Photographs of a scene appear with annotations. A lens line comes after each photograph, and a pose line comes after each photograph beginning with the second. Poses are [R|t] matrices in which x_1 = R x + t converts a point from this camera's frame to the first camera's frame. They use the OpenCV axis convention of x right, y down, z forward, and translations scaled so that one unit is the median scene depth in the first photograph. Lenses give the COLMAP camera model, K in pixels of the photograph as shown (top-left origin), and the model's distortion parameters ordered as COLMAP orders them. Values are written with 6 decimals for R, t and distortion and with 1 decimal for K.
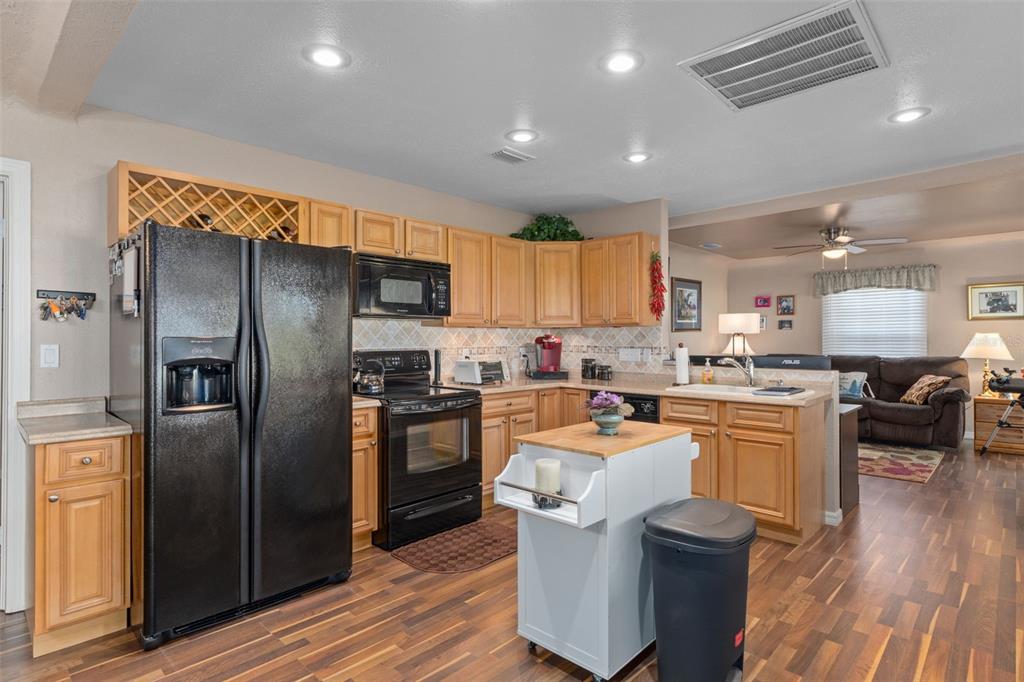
lens RADIAL K [[533.6, 0, 514.7], [0, 533.6, 336.7], [0, 0, 1]] dist [-0.000665, 0.000036]
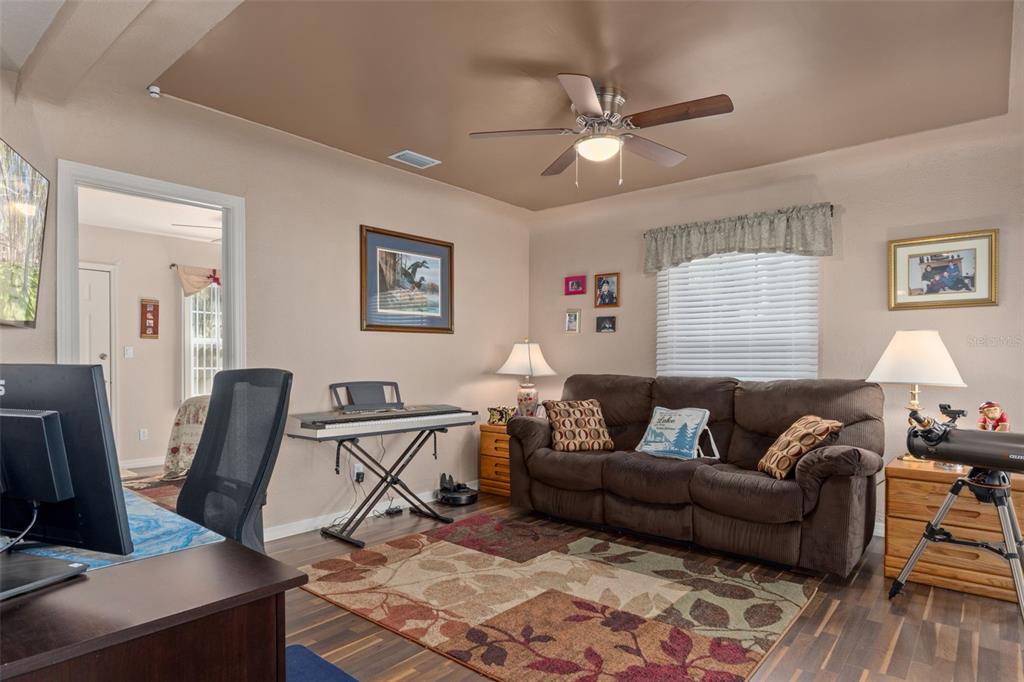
lens RADIAL K [[584.2, 0, 511.2], [0, 584.2, 364.4], [0, 0, 1]] dist [-0.008921, -0.002014]
pose [[0.998177, 0.009602, 0.059580, 0.475725], [-0.010100, 0.999916, 0.008066, 0.022278], [-0.059498, -0.008653, 0.998191, 0.483157]]
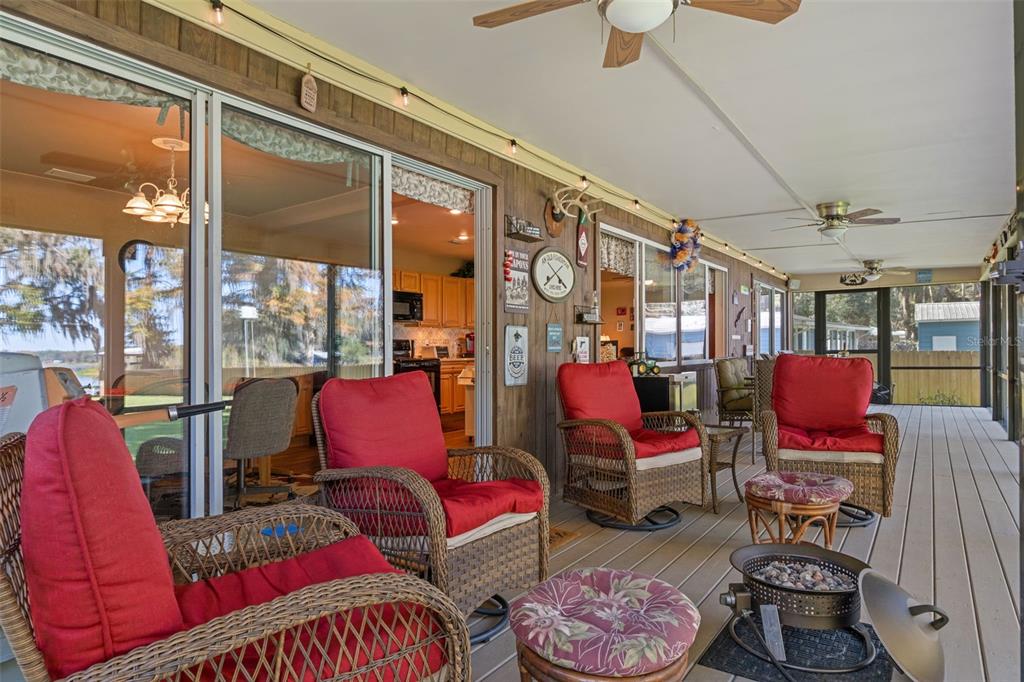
lens RADIAL K [[584.2, 0, 510.0], [0, 584.2, 341.8], [0, 0, 1]] dist [-0.008921, -0.002014]
pose [[0.990585, 0.001156, 0.136894, -0.059438], [-0.001039, 0.999999, -0.000931, 0.022595], [-0.136895, 0.000780, 0.990585, -0.675184]]
